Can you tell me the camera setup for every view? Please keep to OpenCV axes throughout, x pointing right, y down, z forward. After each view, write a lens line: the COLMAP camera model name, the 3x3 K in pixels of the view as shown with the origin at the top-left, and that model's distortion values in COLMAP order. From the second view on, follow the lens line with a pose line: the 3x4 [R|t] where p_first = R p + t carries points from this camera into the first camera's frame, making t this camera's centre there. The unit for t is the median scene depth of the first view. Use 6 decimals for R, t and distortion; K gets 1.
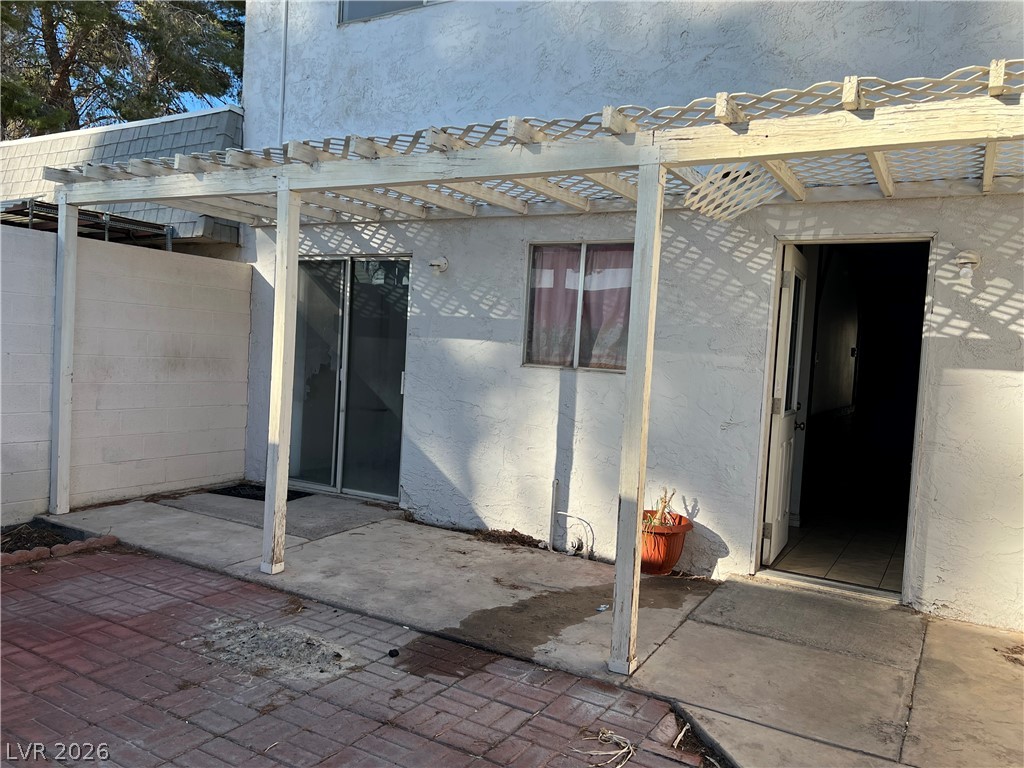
lens RADIAL K [[772.8, 0, 512.3], [0, 772.8, 383.8], [0, 0, 1]] dist [0.010320, -0.008861]
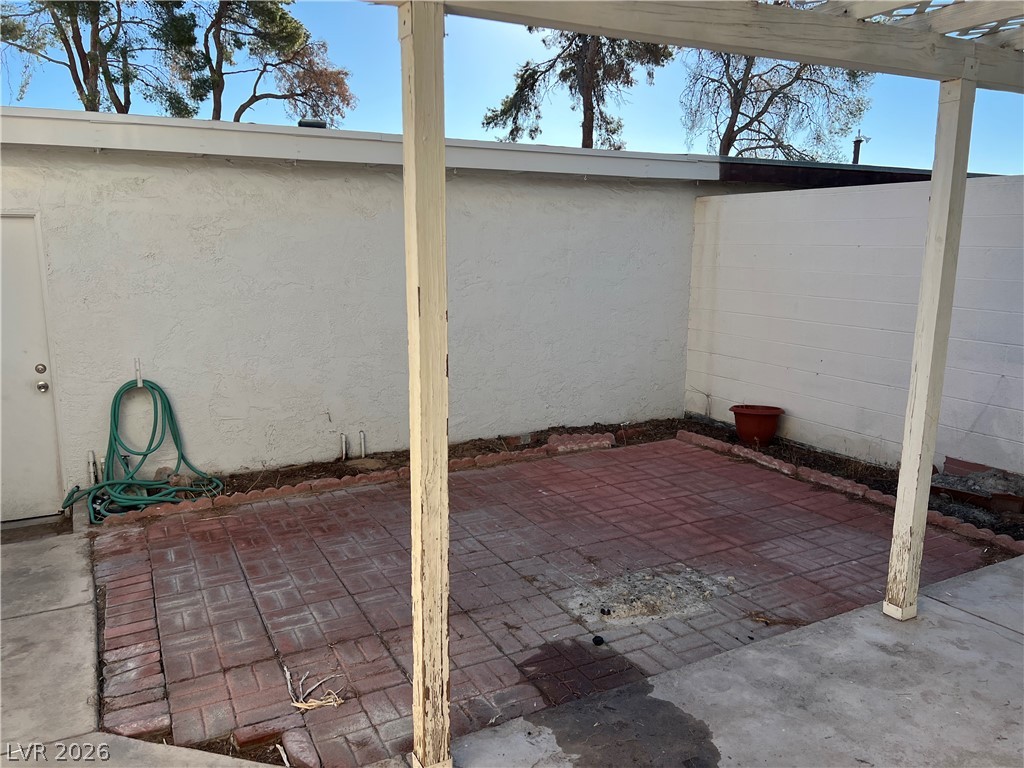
lens RADIAL K [[772.8, 0, 511.1], [0, 772.8, 383.7], [0, 0, 1]] dist [0.010320, -0.008861]
pose [[-0.524334, 0.096877, -0.845984, 0.615053], [-0.072638, 0.984797, 0.157794, -0.085554], [0.848409, 0.144187, -0.509326, 1.267015]]
